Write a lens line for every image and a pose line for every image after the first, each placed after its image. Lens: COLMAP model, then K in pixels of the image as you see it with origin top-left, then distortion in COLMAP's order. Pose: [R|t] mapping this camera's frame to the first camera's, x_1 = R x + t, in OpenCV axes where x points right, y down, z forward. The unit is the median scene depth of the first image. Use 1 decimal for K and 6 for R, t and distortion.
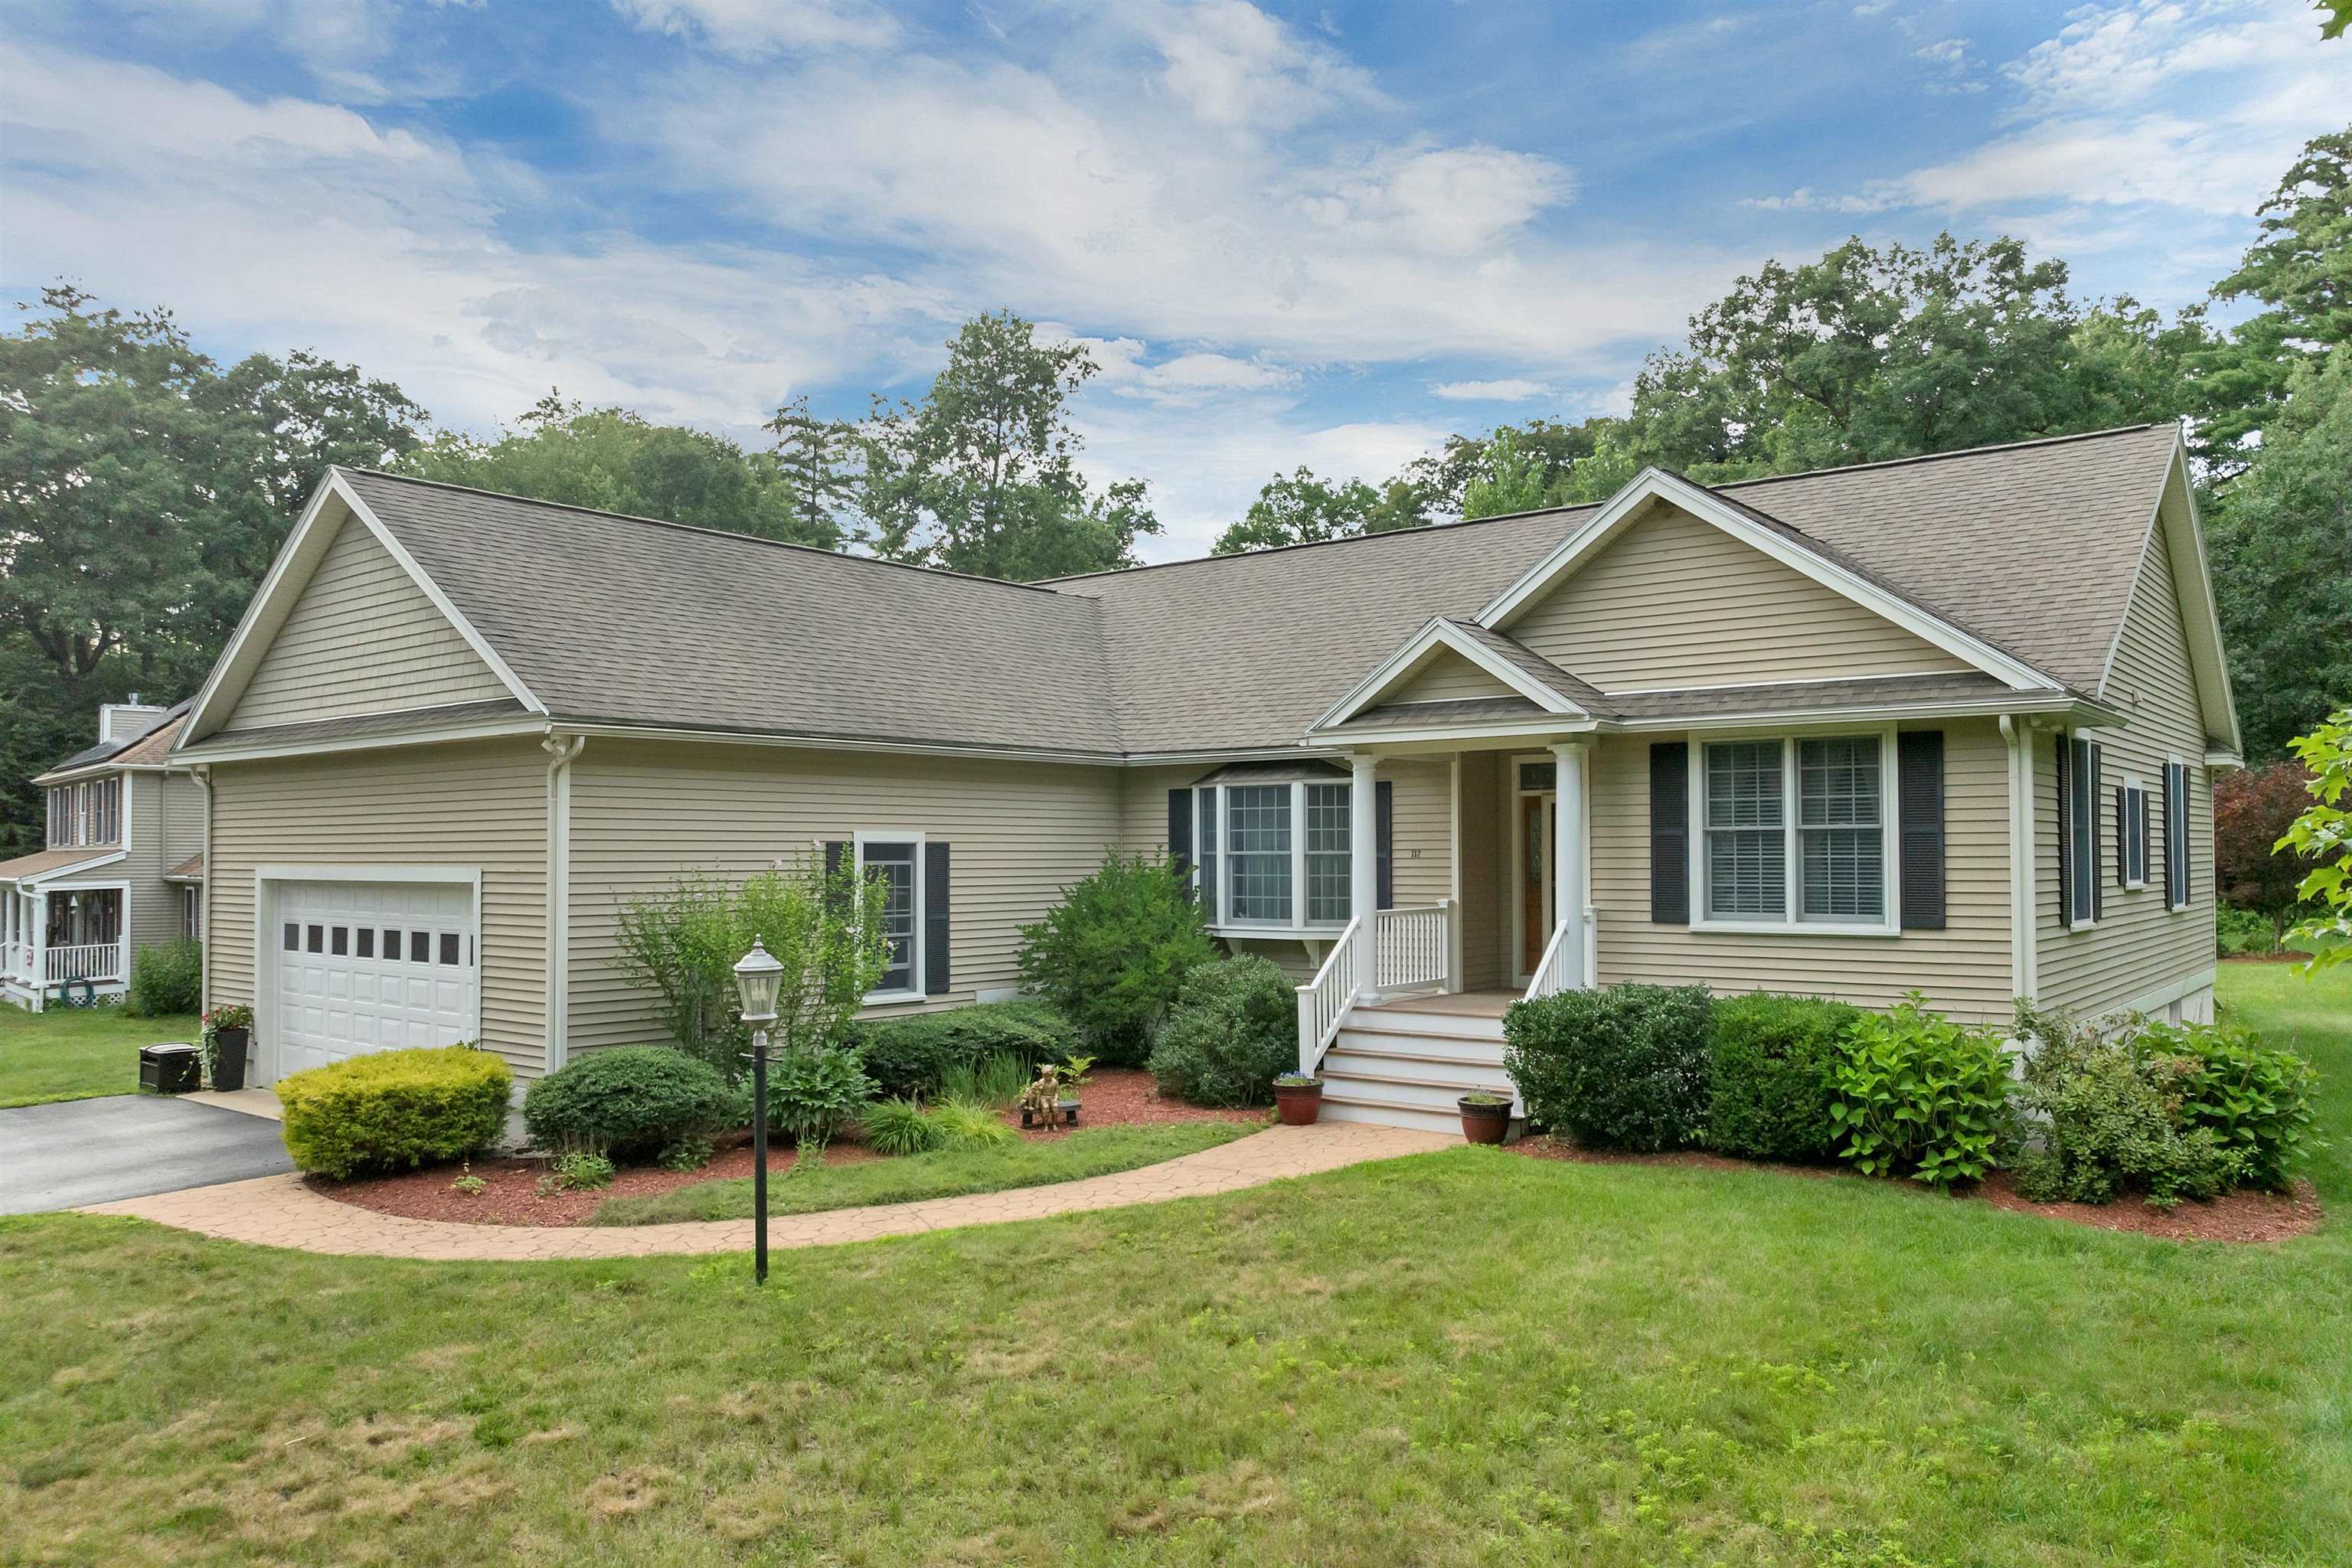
lens RADIAL K [[1690.0, 0, 1192.1], [0, 1690.0, 810.4], [0, 0, 1]] dist [-0.042973, -0.001039]
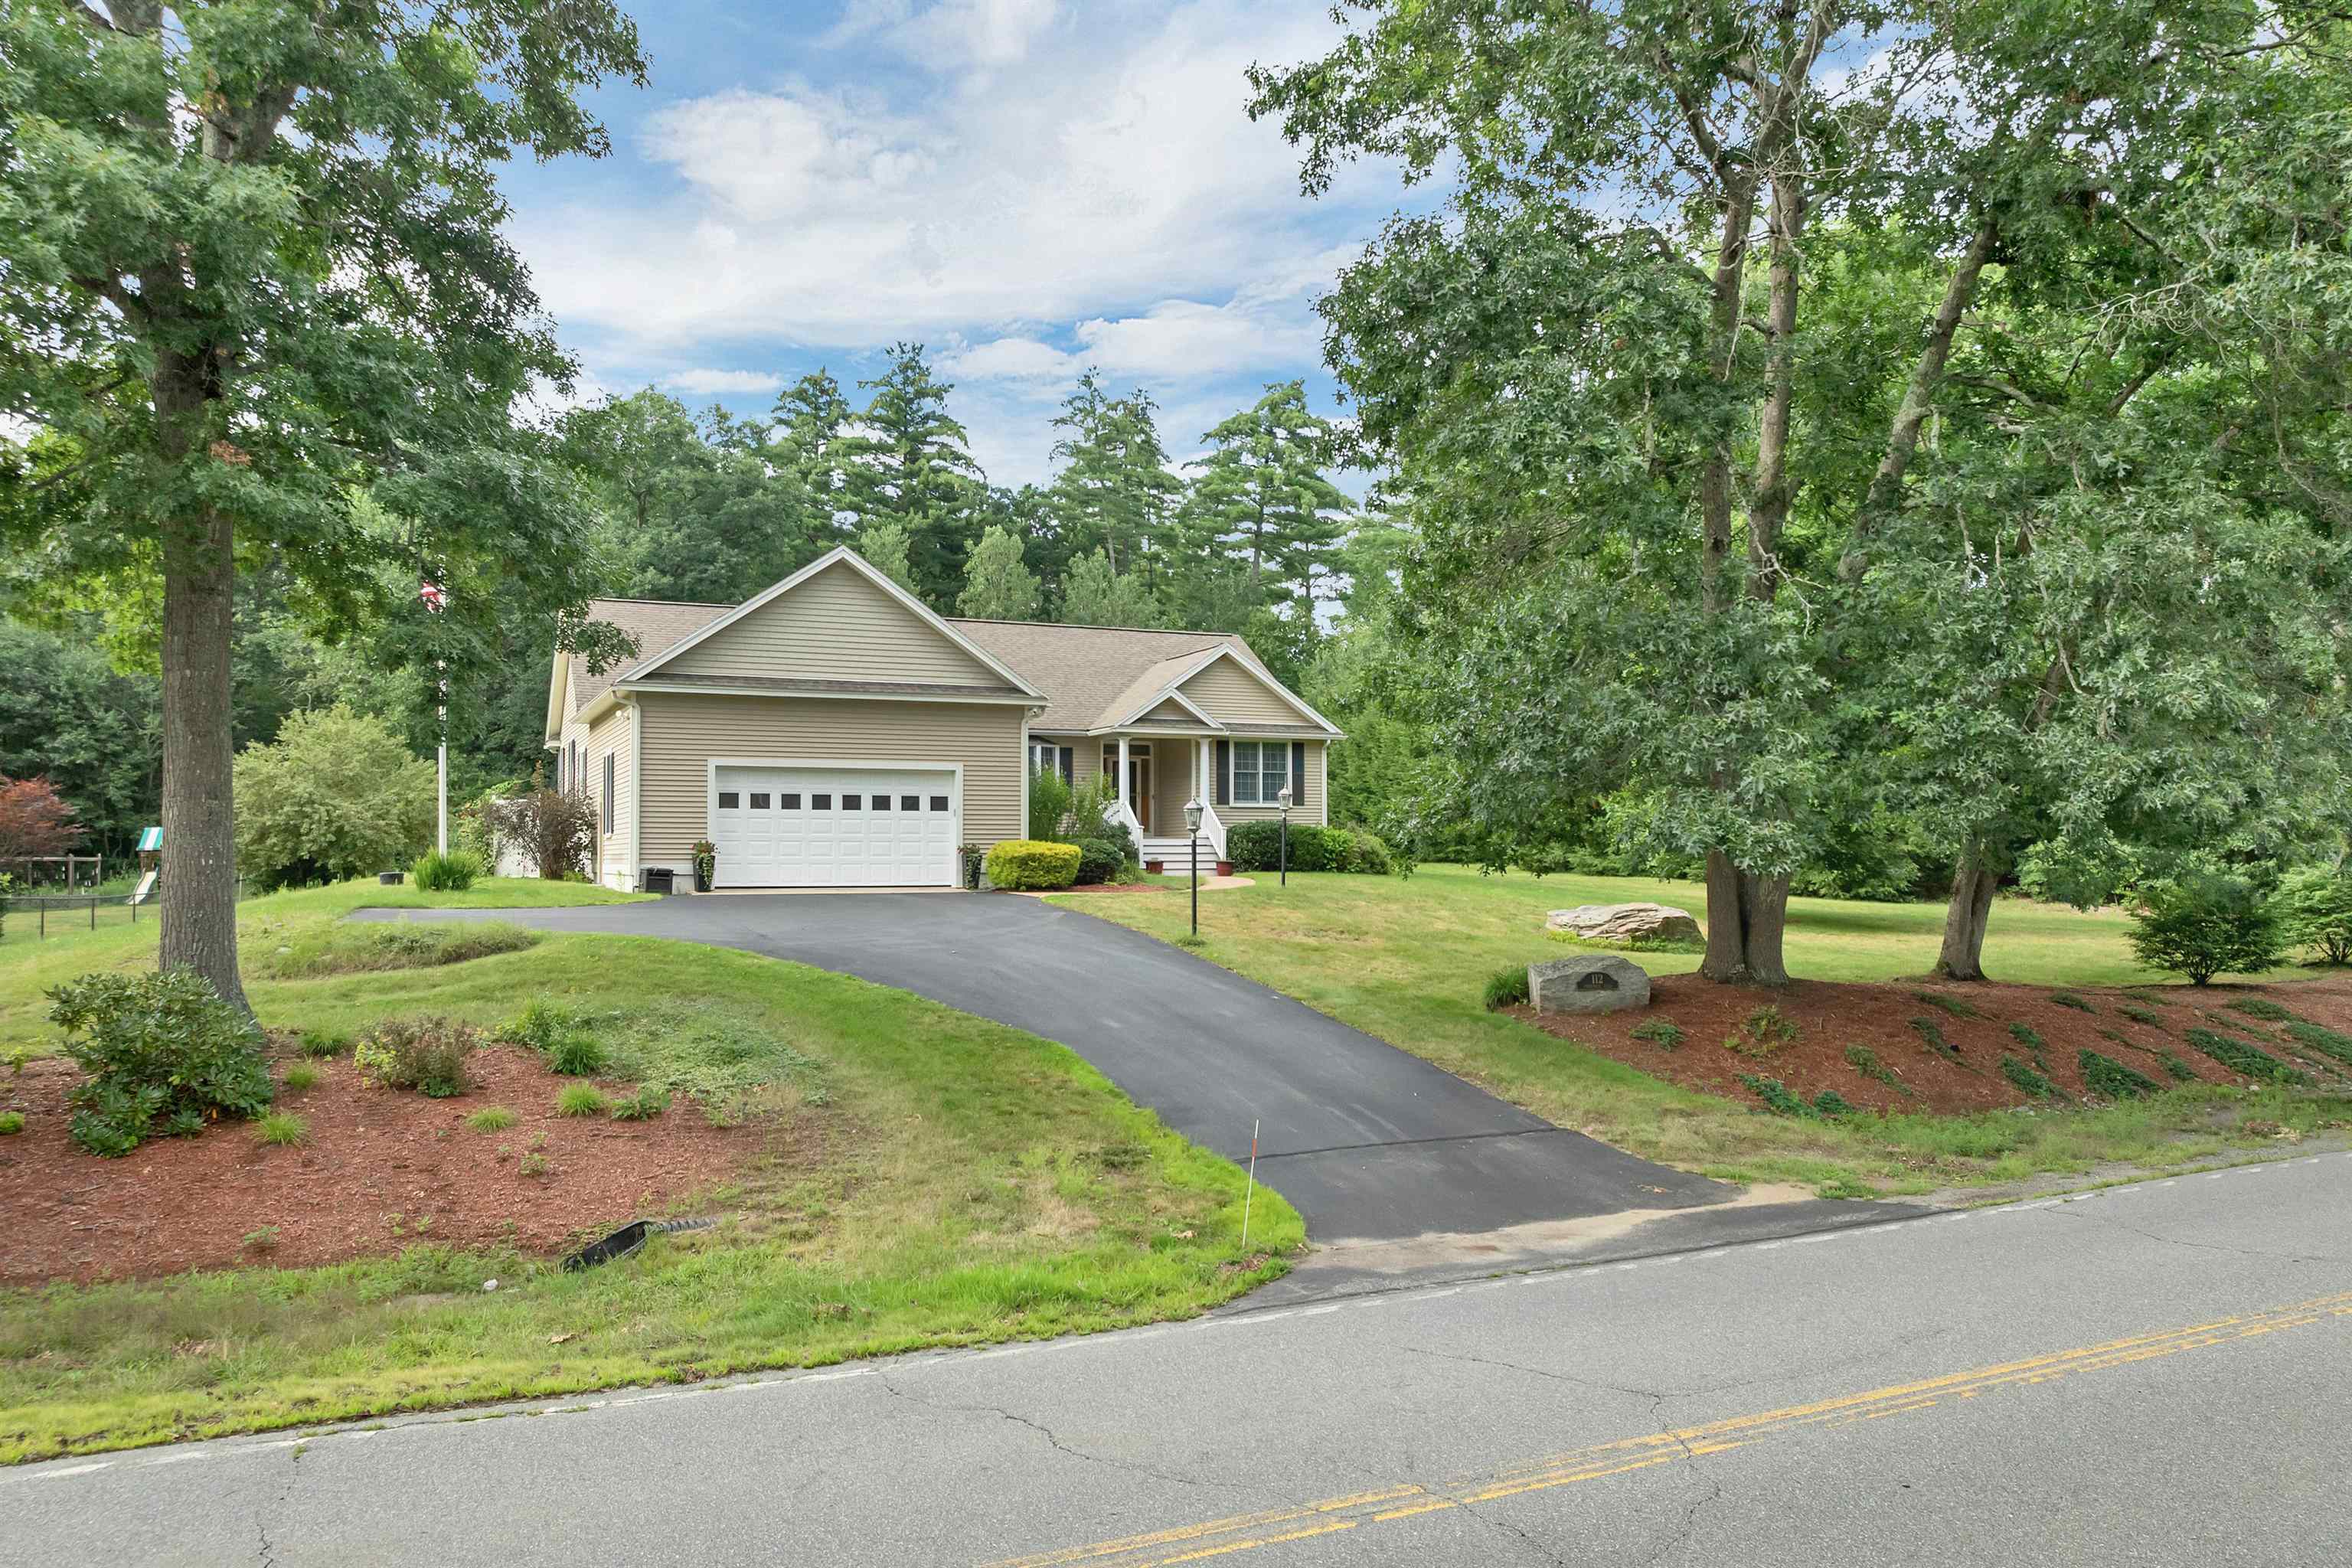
lens RADIAL K [[1690.0, 0, 1192.1], [0, 1690.0, 810.4], [0, 0, 1]] dist [-0.042973, -0.001039]
pose [[0.448999, 0.027277, 0.893116, -2.245985], [-0.023505, 0.999549, -0.018711, 0.130148], [-0.893223, -0.012591, 0.449438, -0.228875]]
